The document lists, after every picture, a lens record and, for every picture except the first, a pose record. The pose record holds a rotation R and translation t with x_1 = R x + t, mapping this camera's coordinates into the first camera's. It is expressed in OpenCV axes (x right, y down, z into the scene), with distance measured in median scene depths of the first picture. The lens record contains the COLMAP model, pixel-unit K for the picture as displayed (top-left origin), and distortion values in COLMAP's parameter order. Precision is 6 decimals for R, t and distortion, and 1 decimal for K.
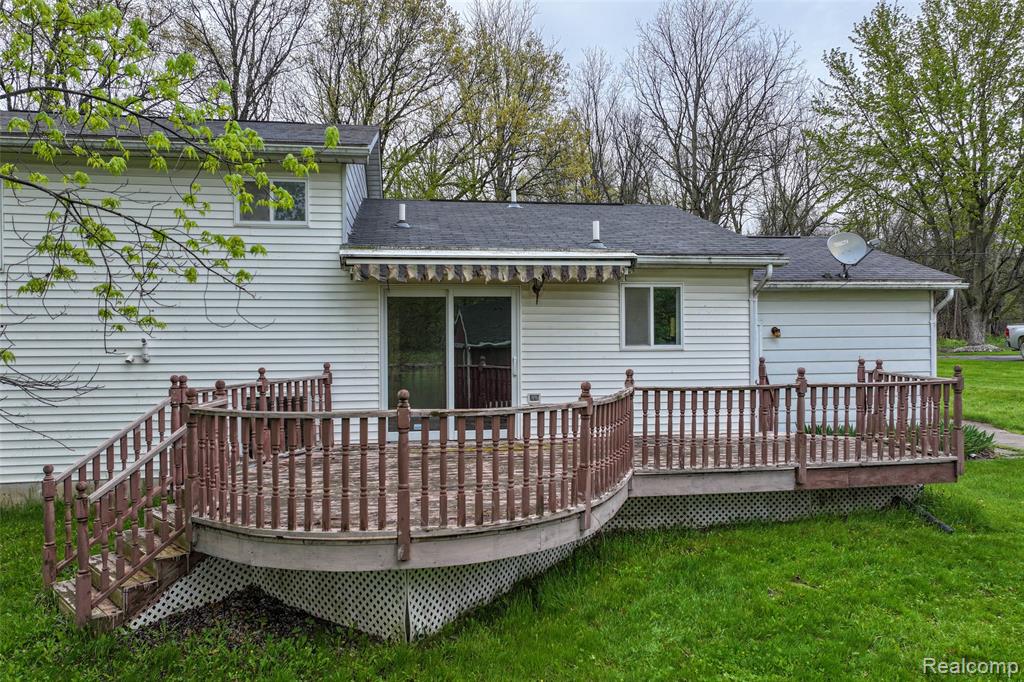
lens RADIAL K [[718.1, 0, 512.0], [0, 718.1, 341.0], [0, 0, 1]] dist [0.007309, 0.007507]
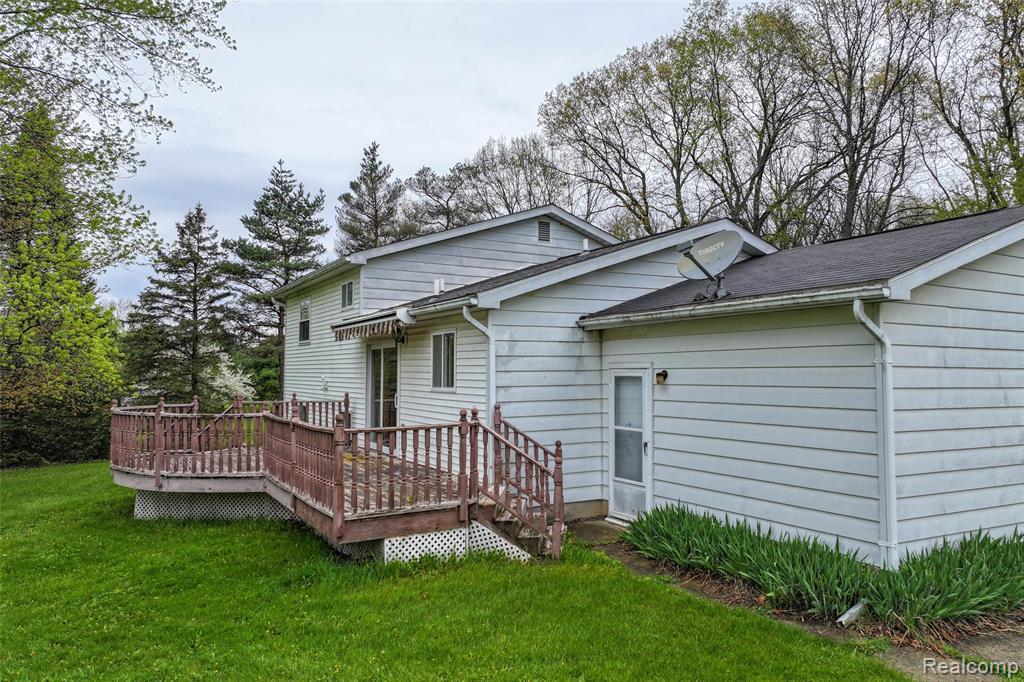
lens RADIAL K [[718.1, 0, 512.0], [0, 718.1, 341.0], [0, 0, 1]] dist [0.007309, 0.007507]
pose [[0.365420, -0.046445, -0.929683, 1.167605], [-0.034169, 0.997412, -0.063259, 0.003959], [0.930215, 0.054882, 0.362888, 0.646299]]
